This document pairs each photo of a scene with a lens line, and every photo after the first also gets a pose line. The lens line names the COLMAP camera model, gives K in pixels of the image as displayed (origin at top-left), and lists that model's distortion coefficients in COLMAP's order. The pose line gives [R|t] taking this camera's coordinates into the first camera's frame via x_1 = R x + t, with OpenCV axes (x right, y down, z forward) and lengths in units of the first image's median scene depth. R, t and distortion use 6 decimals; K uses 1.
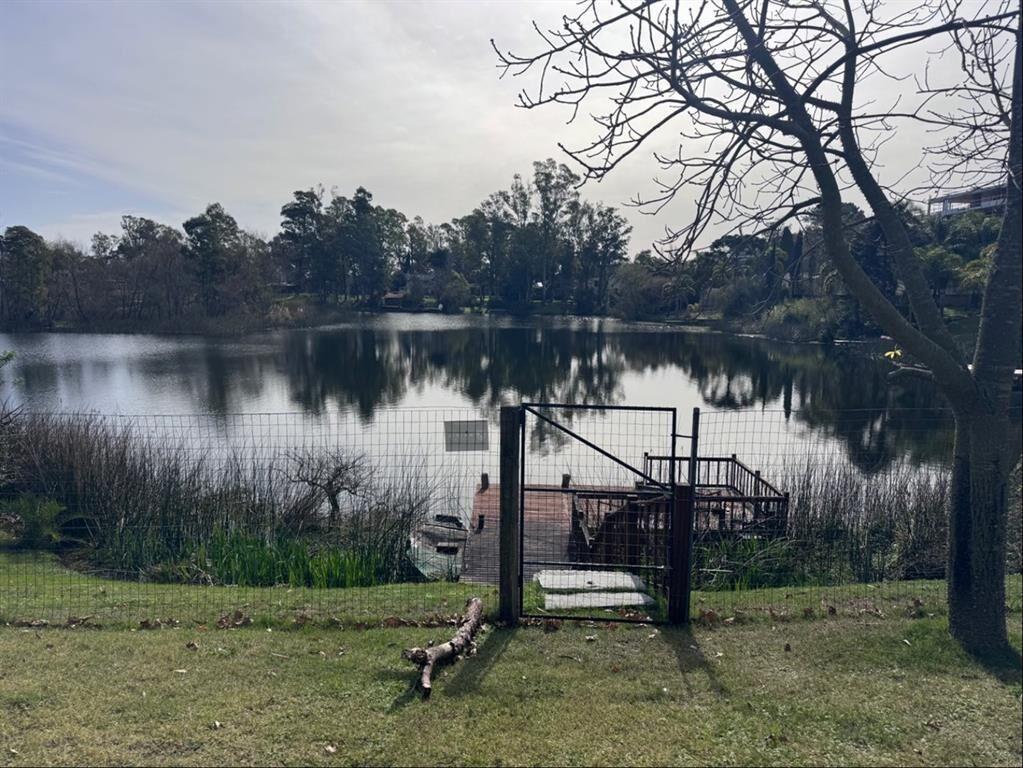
lens RADIAL K [[732.1, 0, 508.3], [0, 732.1, 394.6], [0, 0, 1]] dist [0.033960, -0.031383]
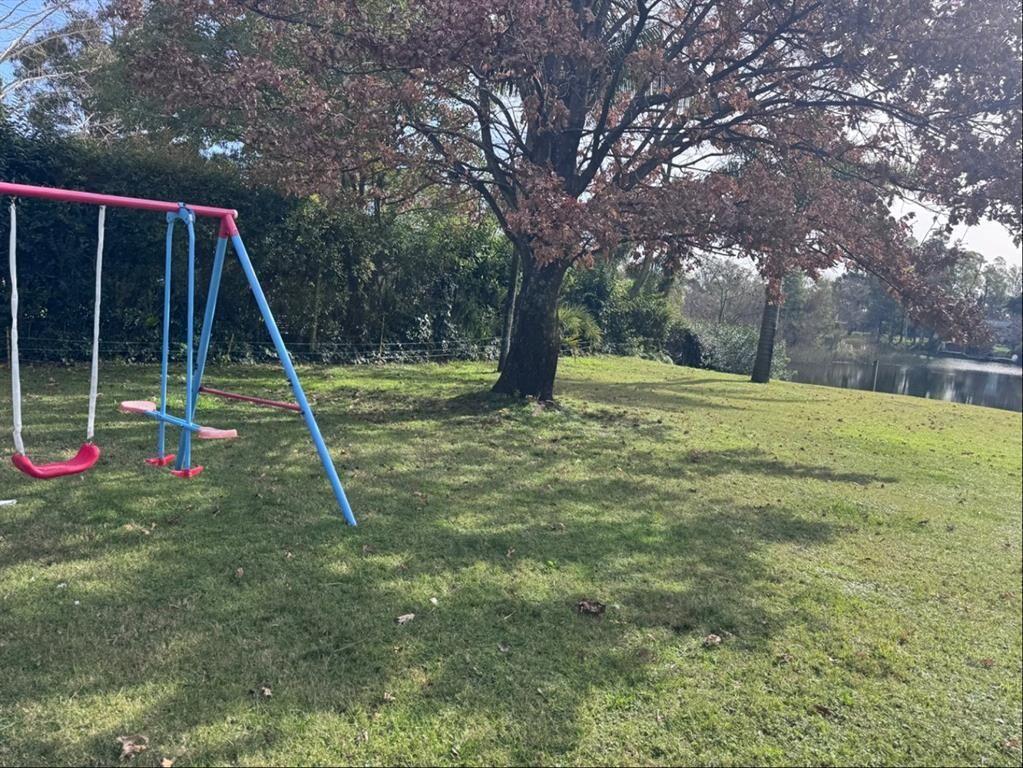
lens RADIAL K [[732.1, 0, 513.2], [0, 732.1, 394.5], [0, 0, 1]] dist [0.033960, -0.031383]
pose [[0.771923, 0.129470, -0.622393, 0.004106], [-0.156522, 0.987610, 0.011317, 0.012673], [0.616146, 0.088683, 0.782623, -0.097177]]
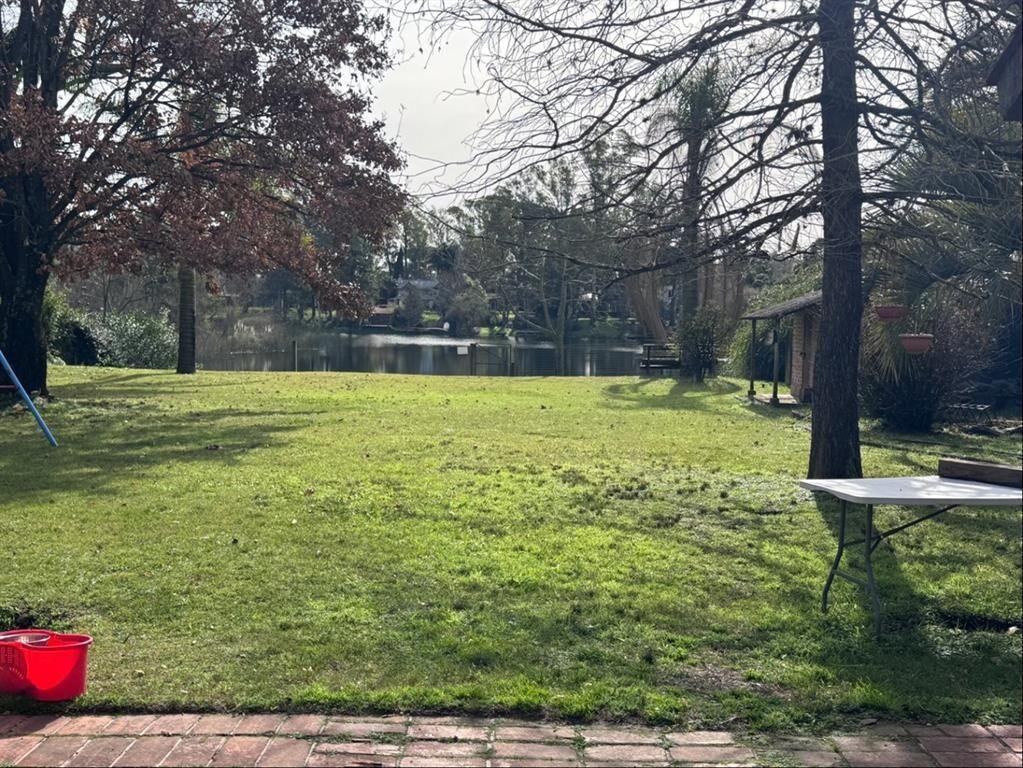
lens RADIAL K [[732.1, 0, 503.8], [0, 732.1, 377.3], [0, 0, 1]] dist [0.033960, -0.031383]
pose [[0.999649, 0.005754, -0.025848, -0.019444], [-0.007063, 0.998682, -0.050833, -0.035527], [0.025522, 0.050997, 0.998373, 0.299413]]
